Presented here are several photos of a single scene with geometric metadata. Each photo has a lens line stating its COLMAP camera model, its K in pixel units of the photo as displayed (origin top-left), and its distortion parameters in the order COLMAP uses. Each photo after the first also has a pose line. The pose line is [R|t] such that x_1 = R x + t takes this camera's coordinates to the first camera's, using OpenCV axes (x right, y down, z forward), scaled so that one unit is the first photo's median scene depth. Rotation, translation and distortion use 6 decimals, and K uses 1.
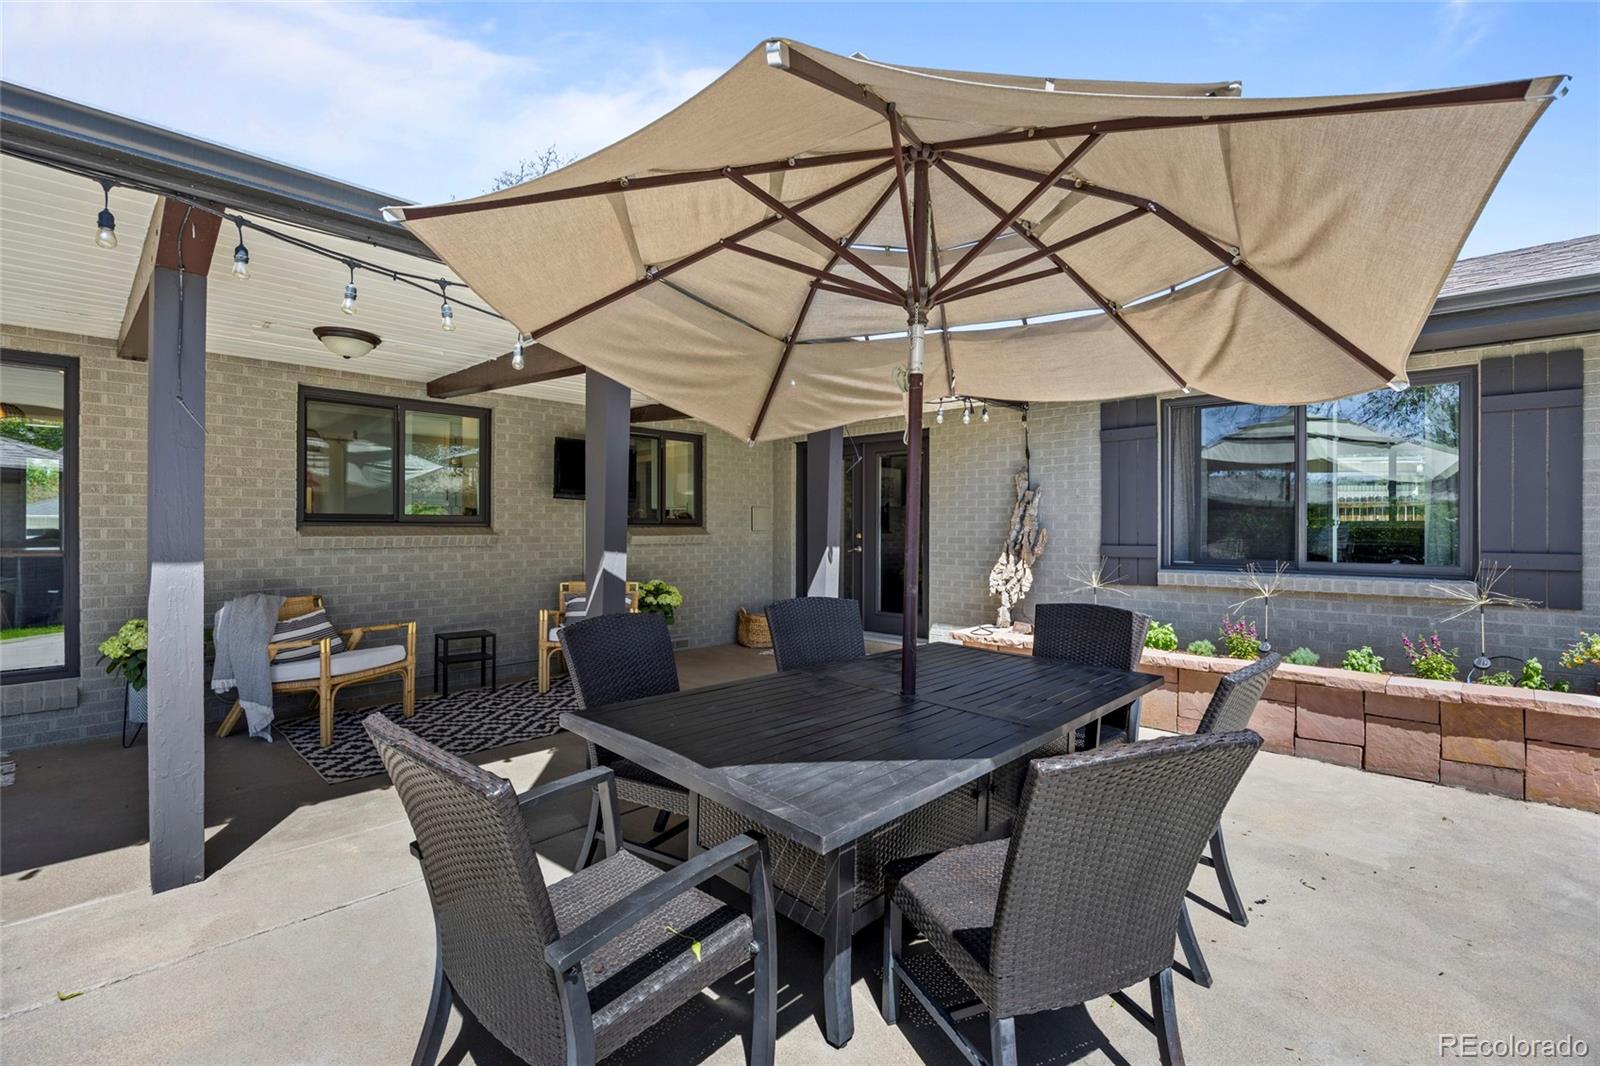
lens RADIAL K [[714.0, 0, 800.0], [0, 714.0, 533.0], [0, 0, 1]] dist [-0.000771, 0.000465]
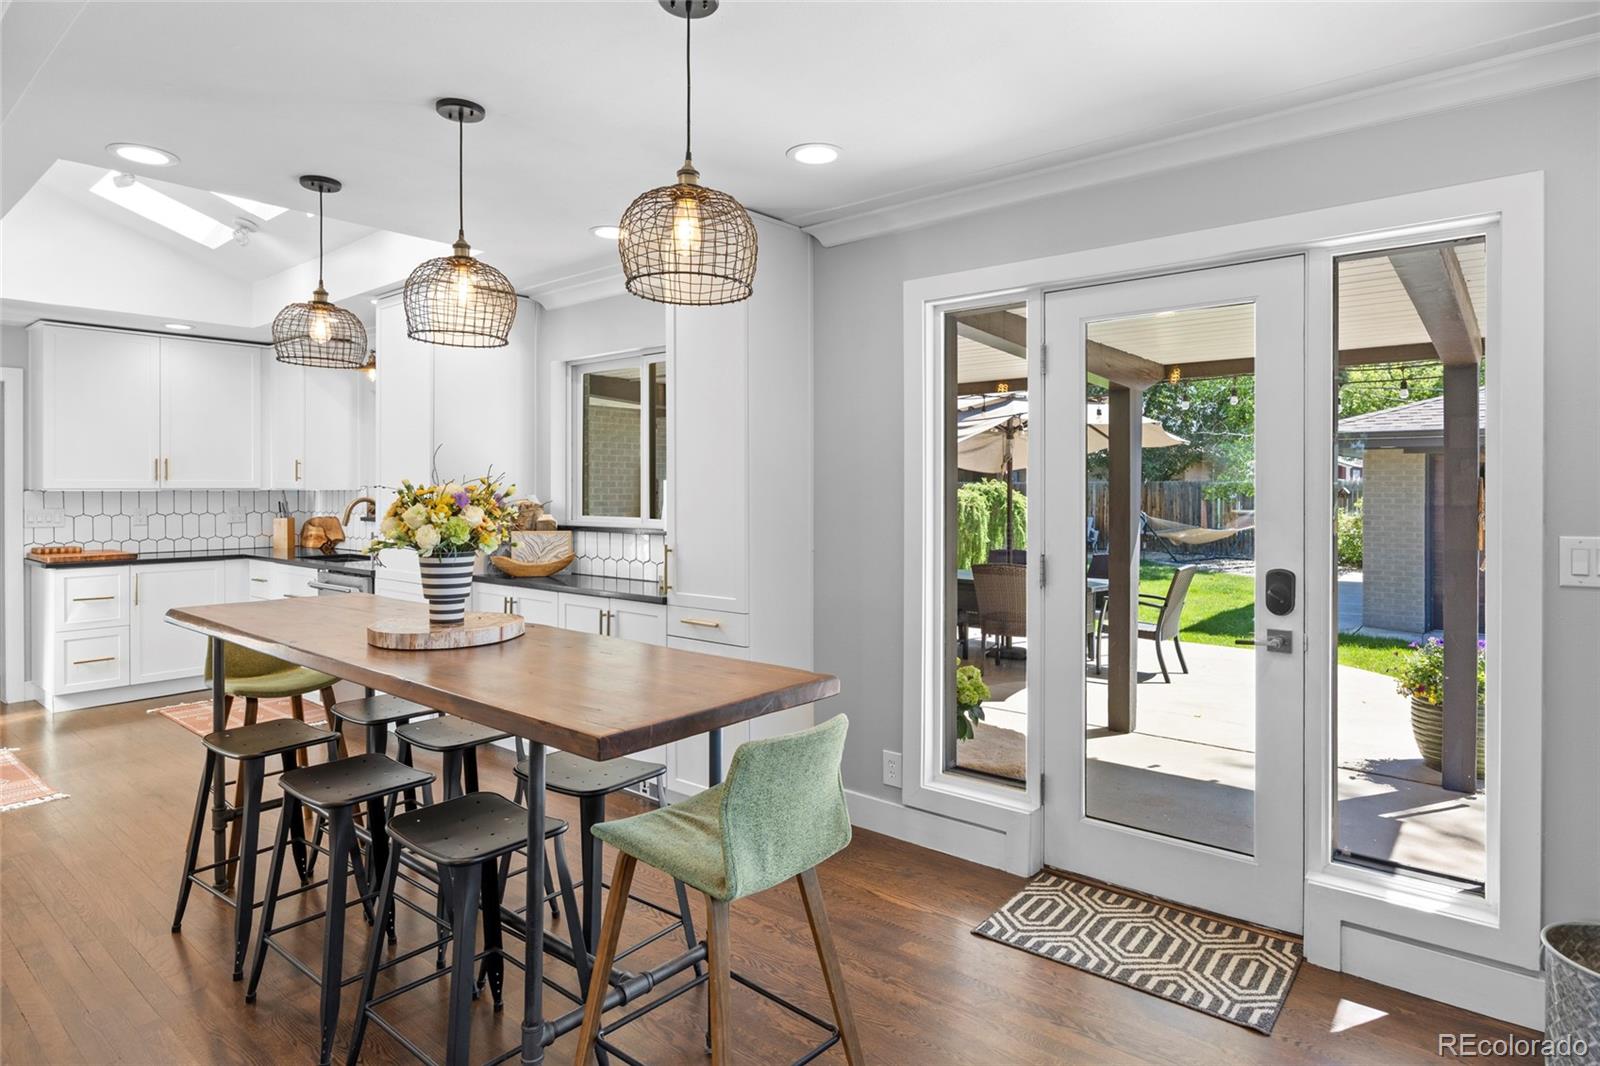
lens RADIAL K [[912.8, 0, 799.6], [0, 912.8, 497.0], [0, 0, 1]] dist [0.020270, -0.000527]
pose [[-0.073515, -0.010951, 0.997234, -1.285358], [0.013197, 0.999841, 0.011952, -0.046748], [-0.997207, 0.014039, -0.073358, 0.825299]]
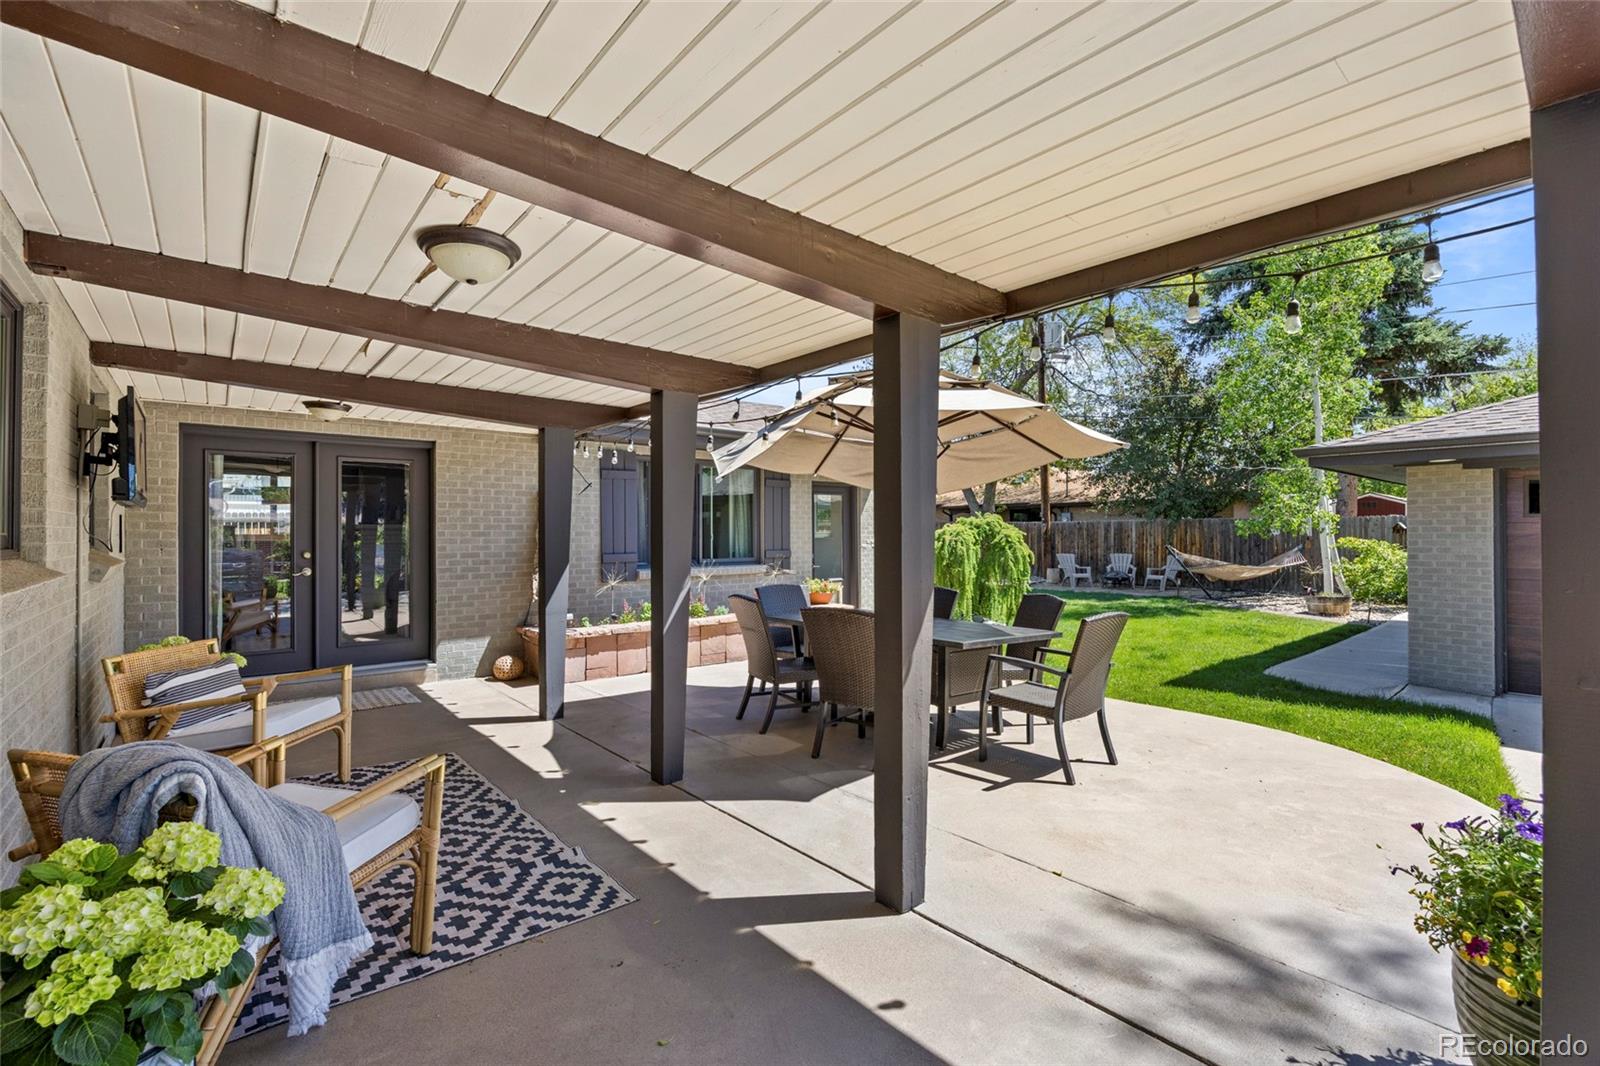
lens RADIAL K [[714.0, 0, 800.0], [0, 714.0, 533.0], [0, 0, 1]] dist [-0.000771, 0.000465]
pose [[0.103620, -0.000121, 0.994617, -0.802263], [0.017486, 0.999846, -0.001700, -0.012931], [-0.994463, 0.017568, 0.103606, 0.438247]]
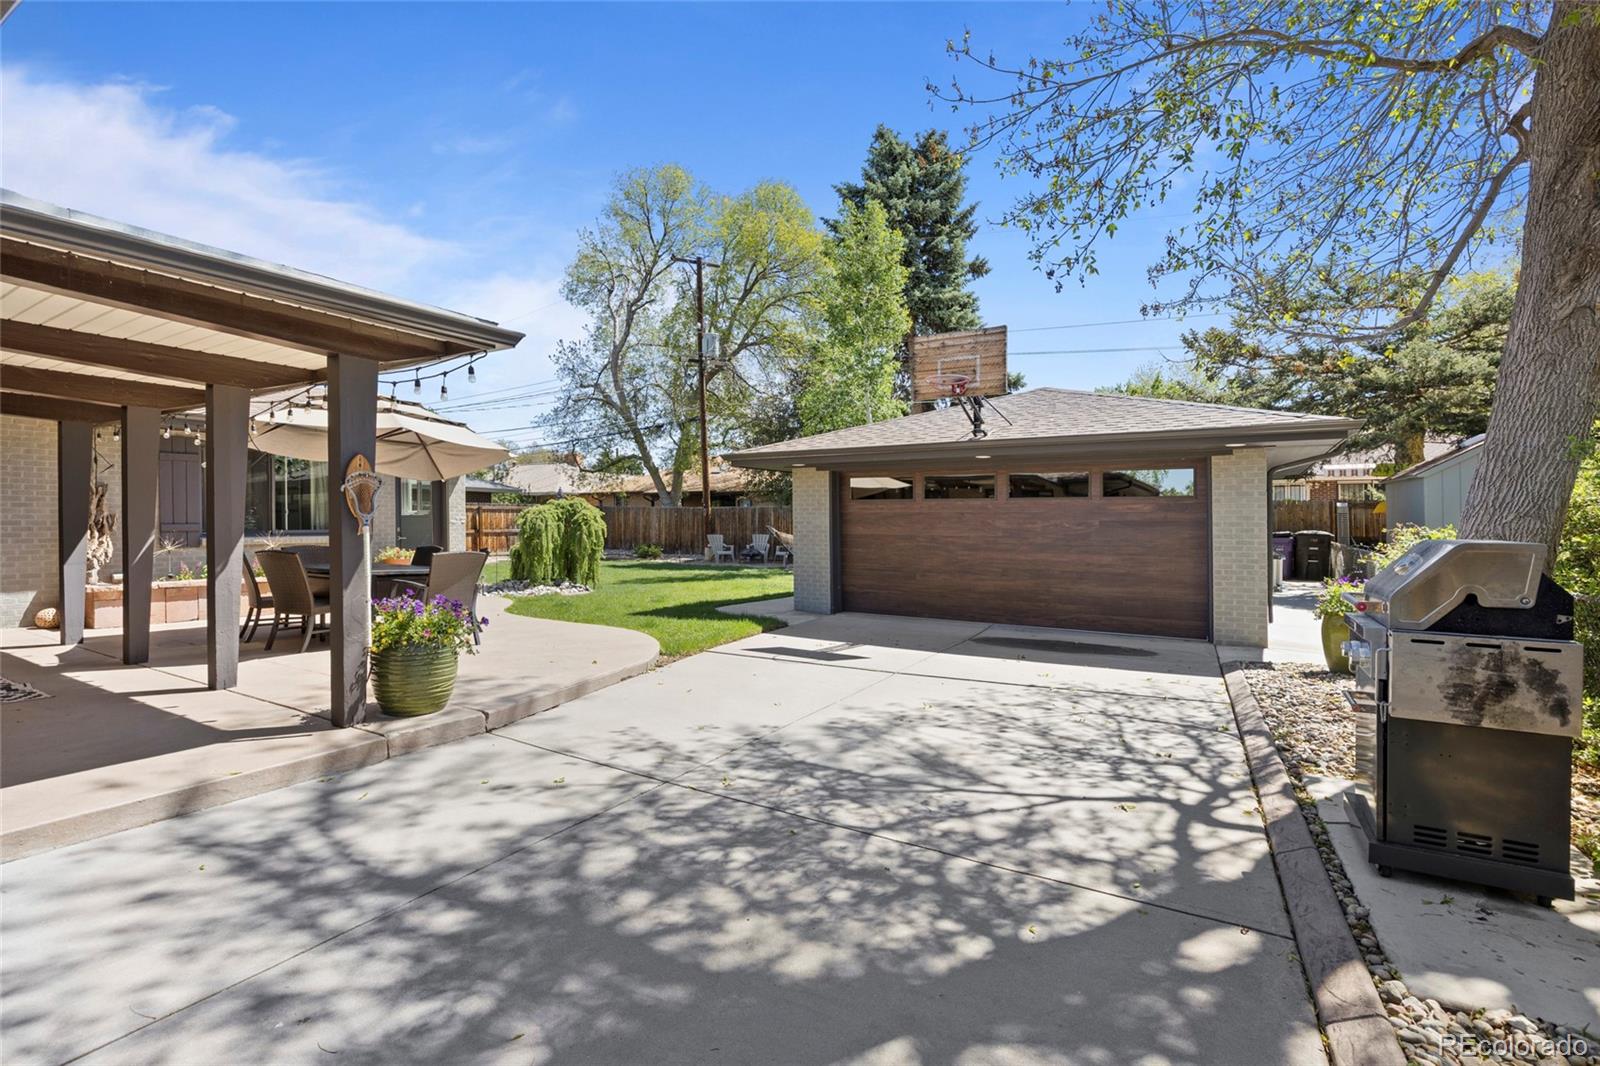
lens RADIAL K [[732.8, 0, 800.0], [0, 732.8, 533.0], [0, 0, 1]] dist [-0.002075, -0.000118]
pose [[-0.204355, -0.016352, 0.978760, -1.331766], [0.011651, 0.999749, 0.019136, 0.019936], [-0.978827, 0.015314, -0.204113, -0.059202]]
